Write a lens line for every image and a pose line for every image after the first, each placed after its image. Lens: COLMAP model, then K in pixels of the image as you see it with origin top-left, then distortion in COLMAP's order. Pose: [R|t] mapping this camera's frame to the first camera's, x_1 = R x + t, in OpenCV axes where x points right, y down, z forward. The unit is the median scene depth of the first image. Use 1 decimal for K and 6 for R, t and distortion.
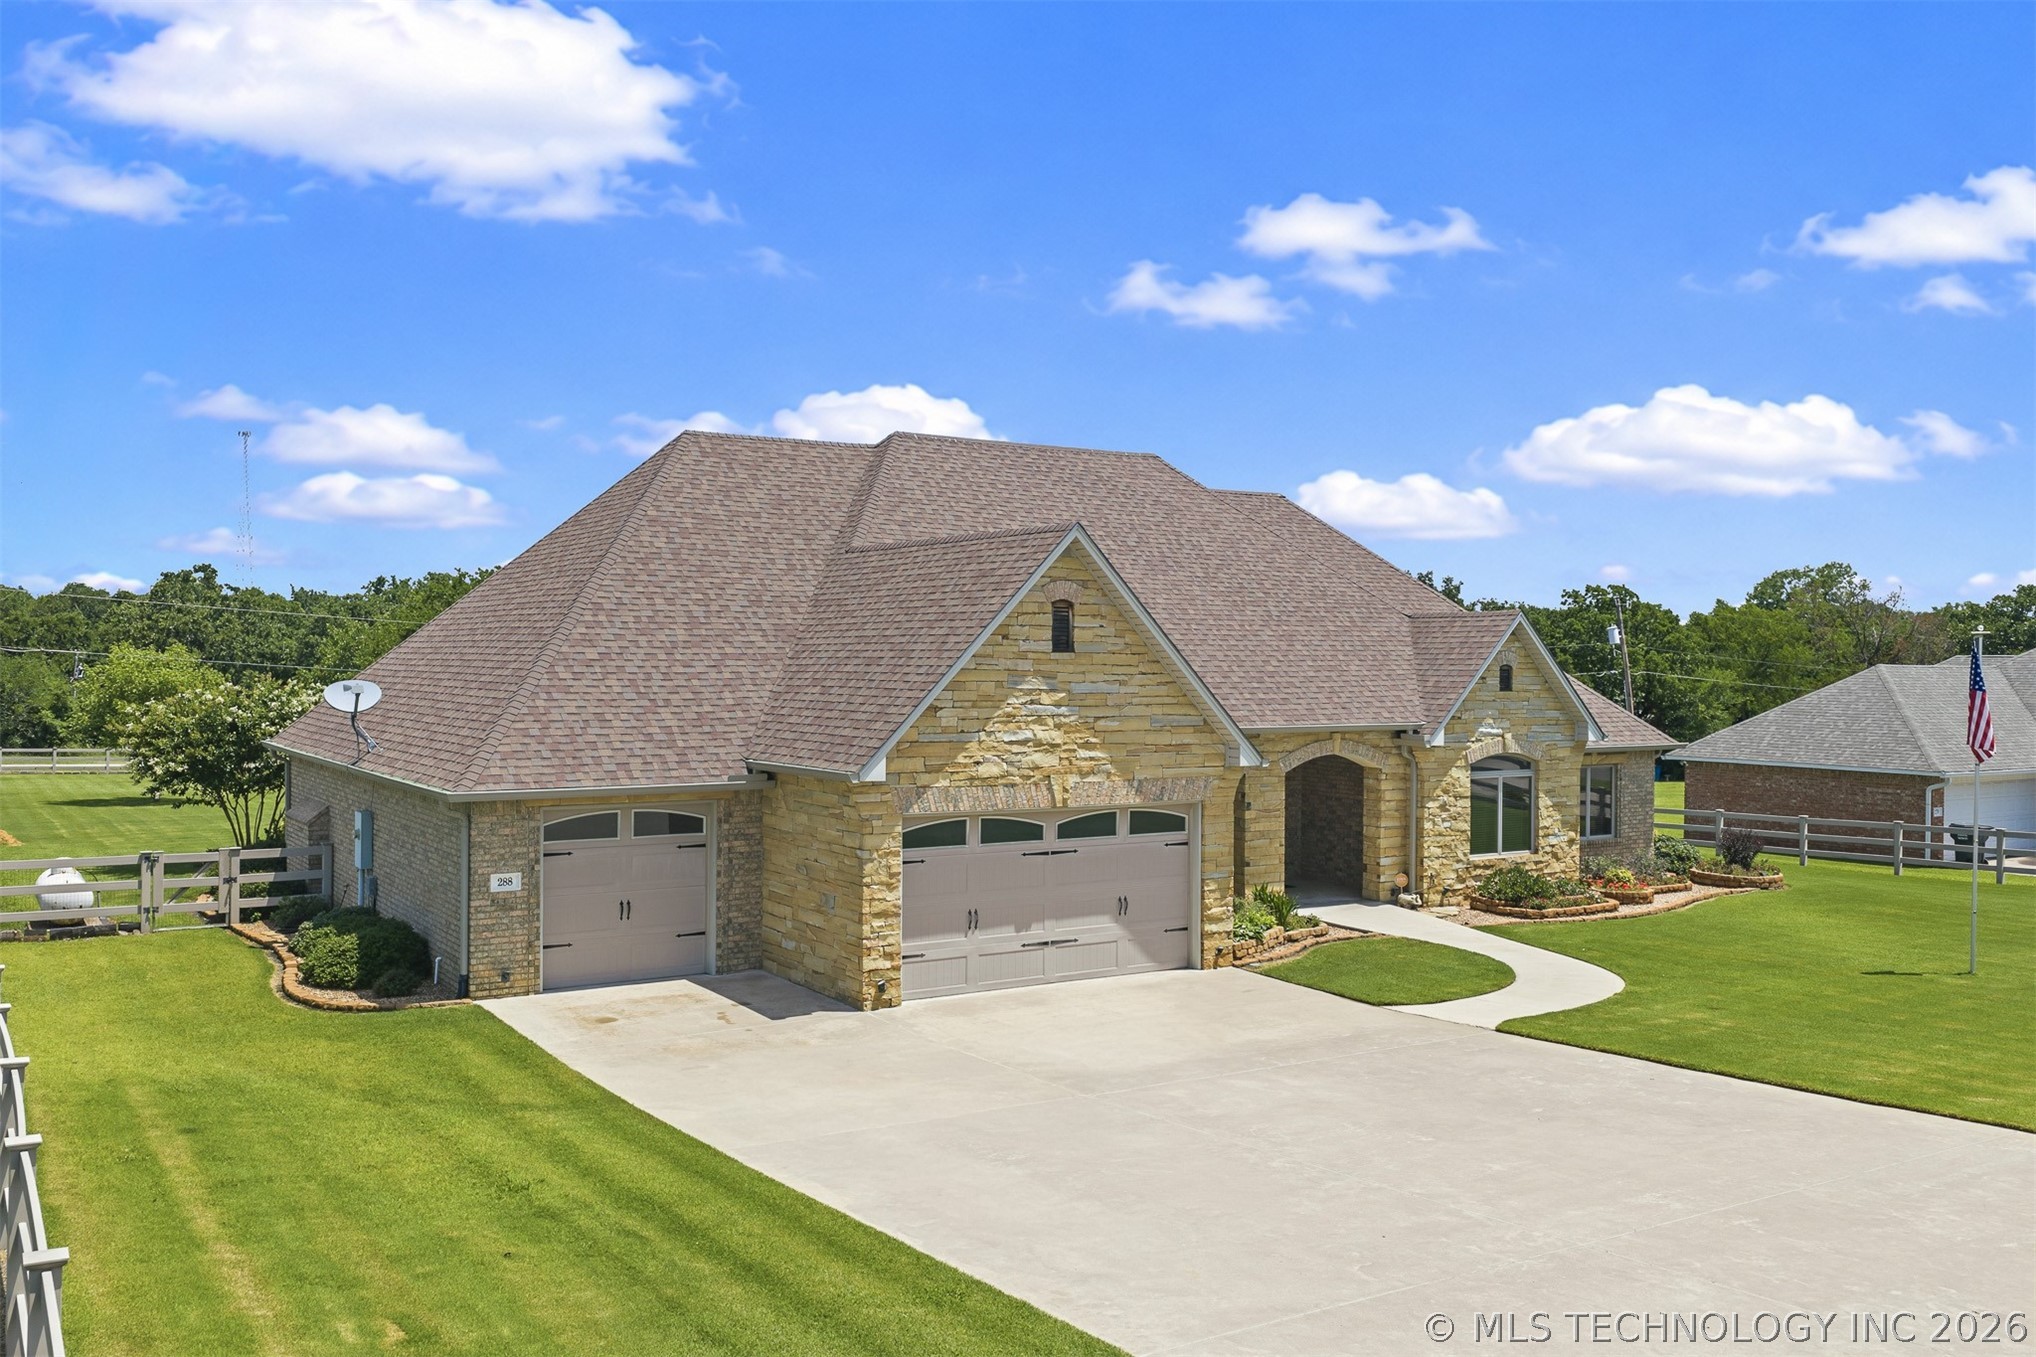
lens RADIAL K [[1711.0, 0, 1033.2], [0, 1711.0, 689.2], [0, 0, 1]] dist [0.012551, -0.012553]
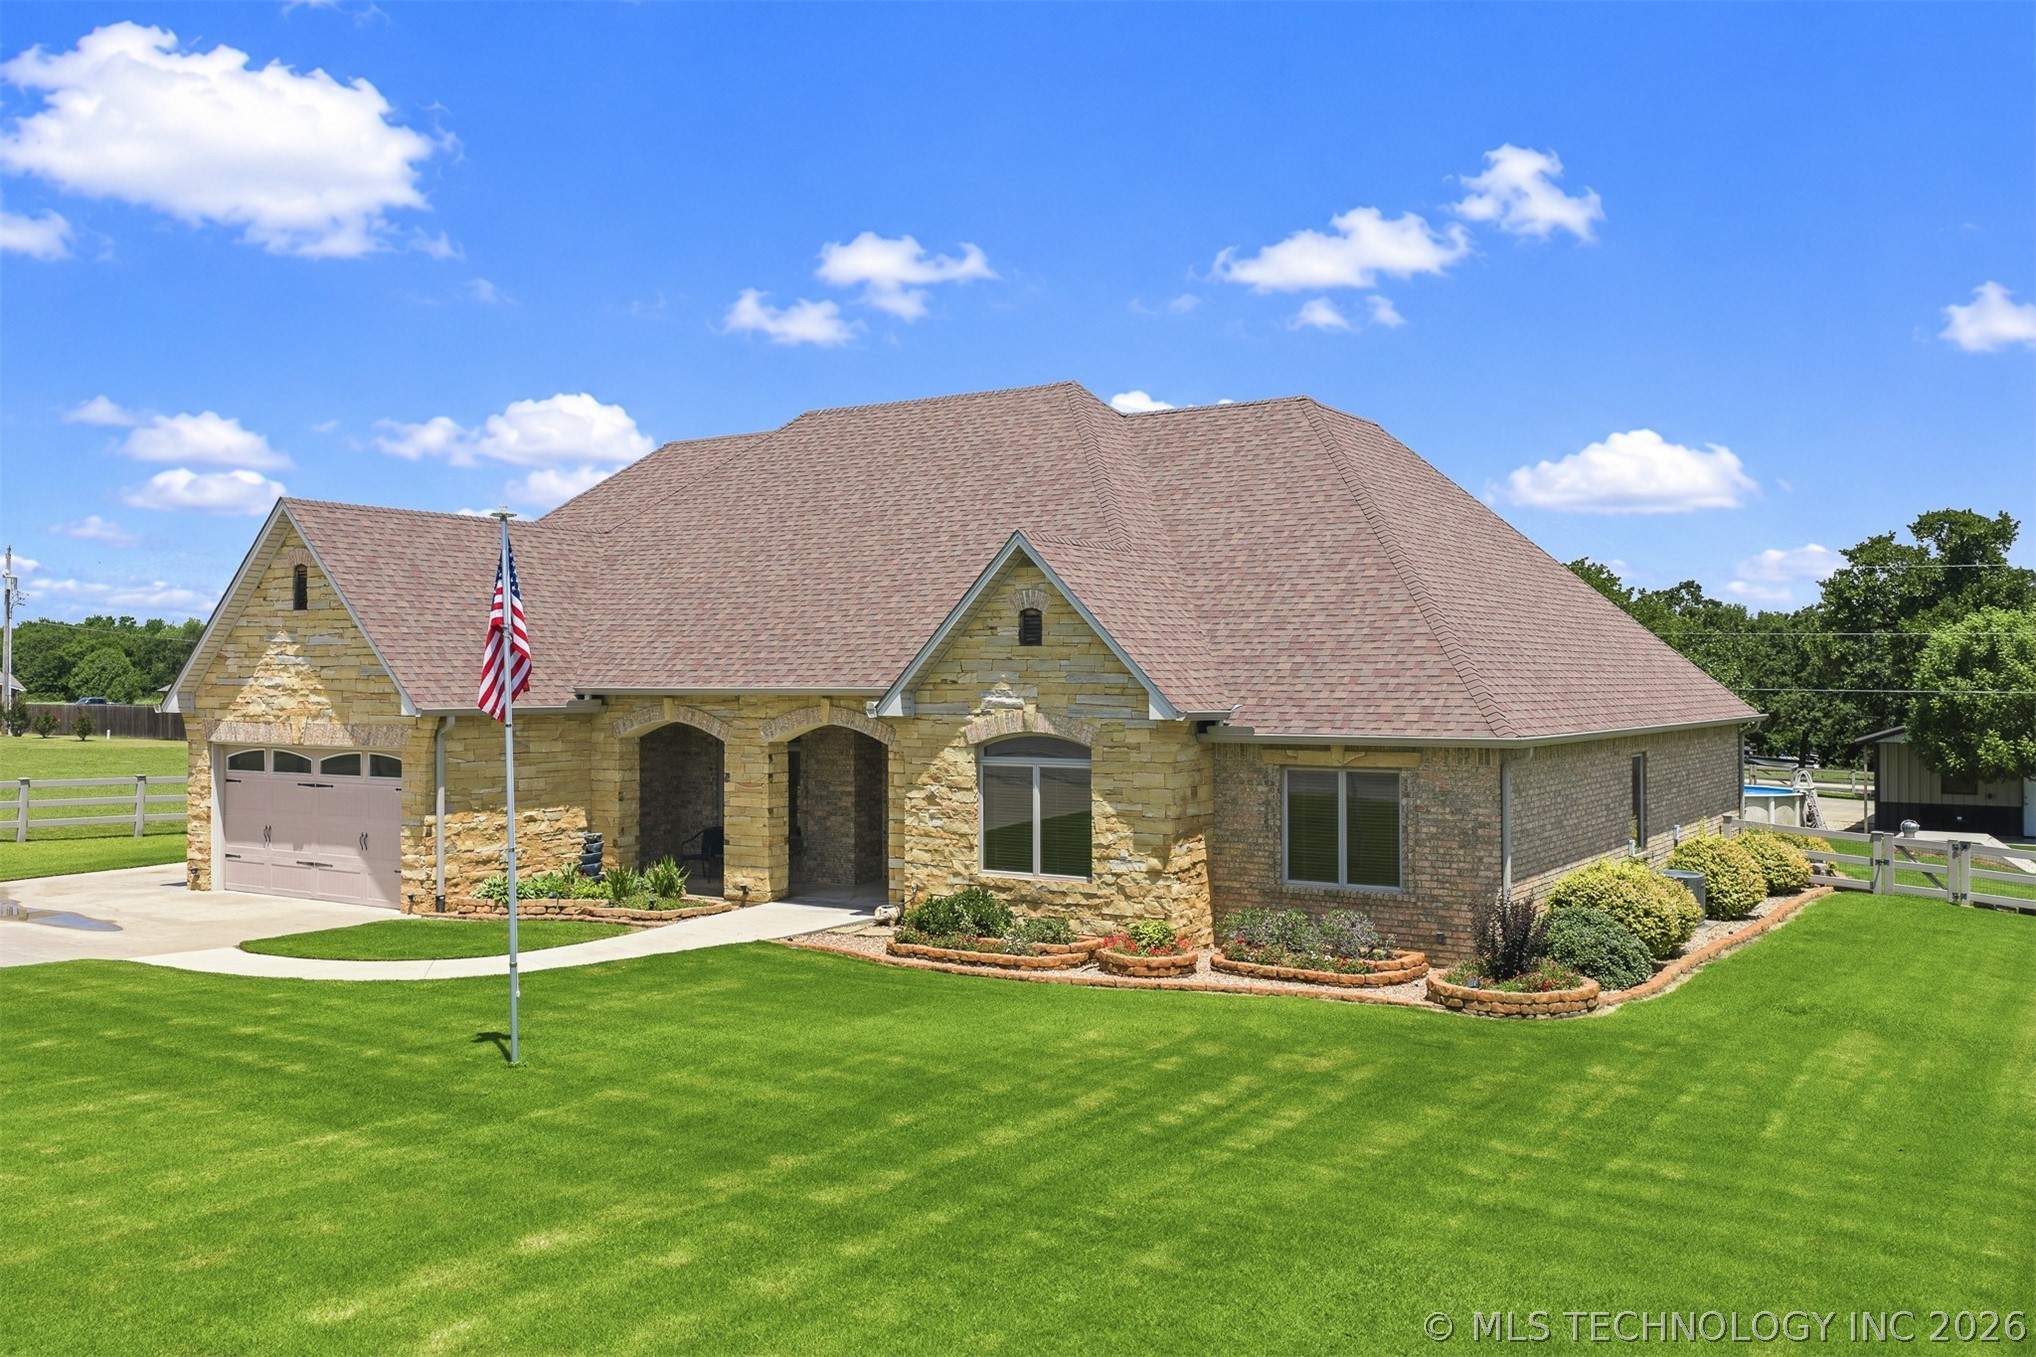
lens RADIAL K [[1711.0, 0, 1034.2], [0, 1711.0, 671.2], [0, 0, 1]] dist [0.012551, -0.012553]
pose [[0.412744, -0.013065, -0.910753, 1.236000], [-0.014602, 0.999674, -0.020958, 0.035683], [0.910730, 0.021949, 0.412418, 0.948028]]
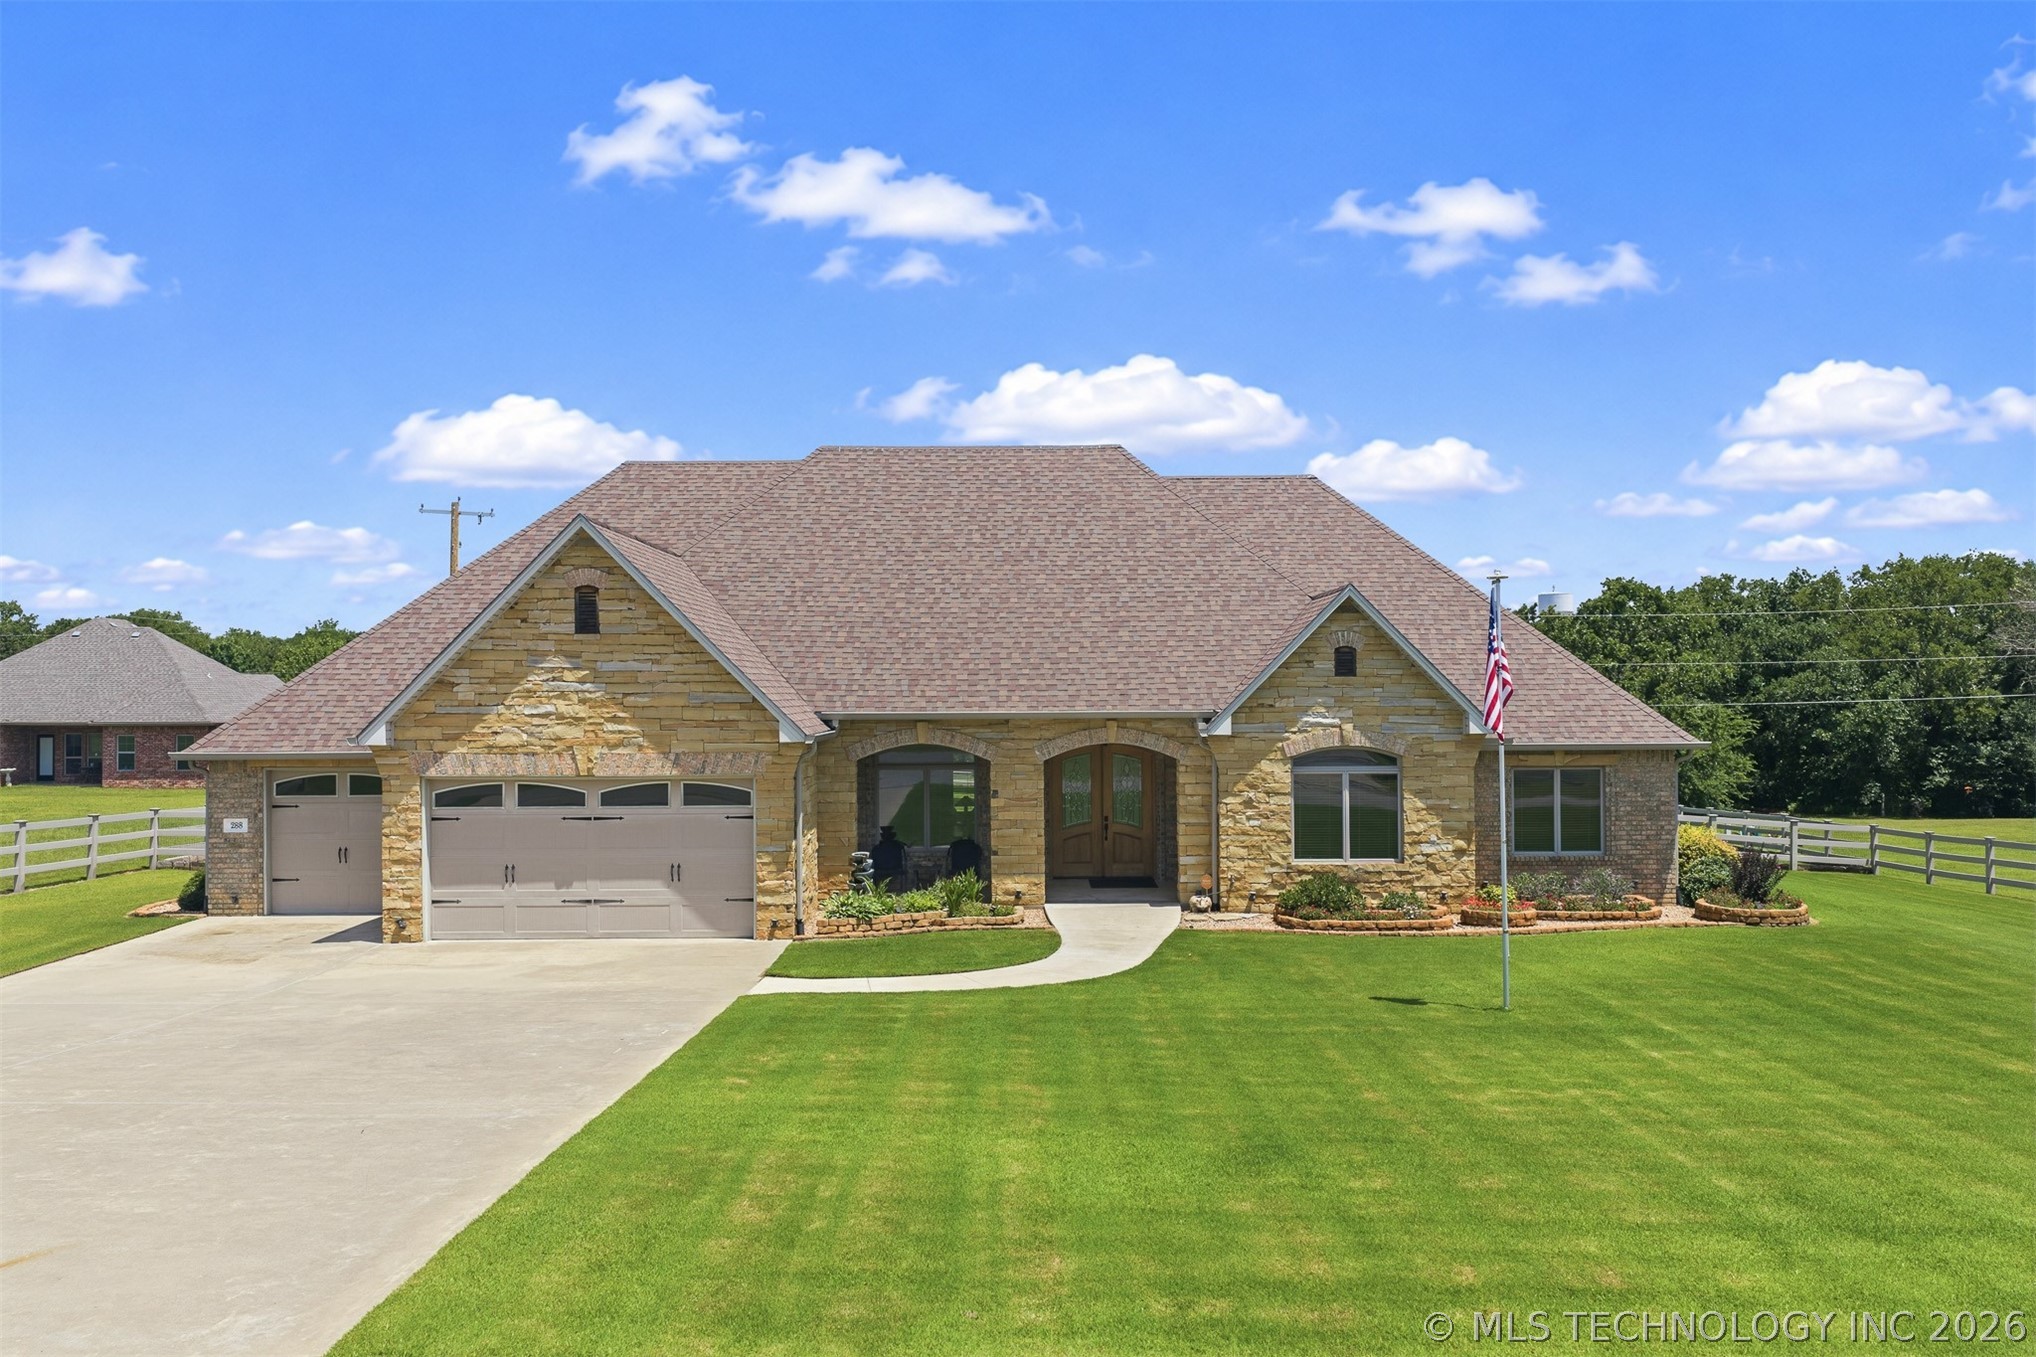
lens RADIAL K [[1711.0, 0, 1037.6], [0, 1711.0, 698.3], [0, 0, 1]] dist [0.012551, -0.012553]
pose [[0.847911, -0.008501, -0.530071, 0.816142], [-0.000431, 0.999860, -0.016724, 0.036758], [0.530139, 0.014408, 0.847789, 0.220899]]
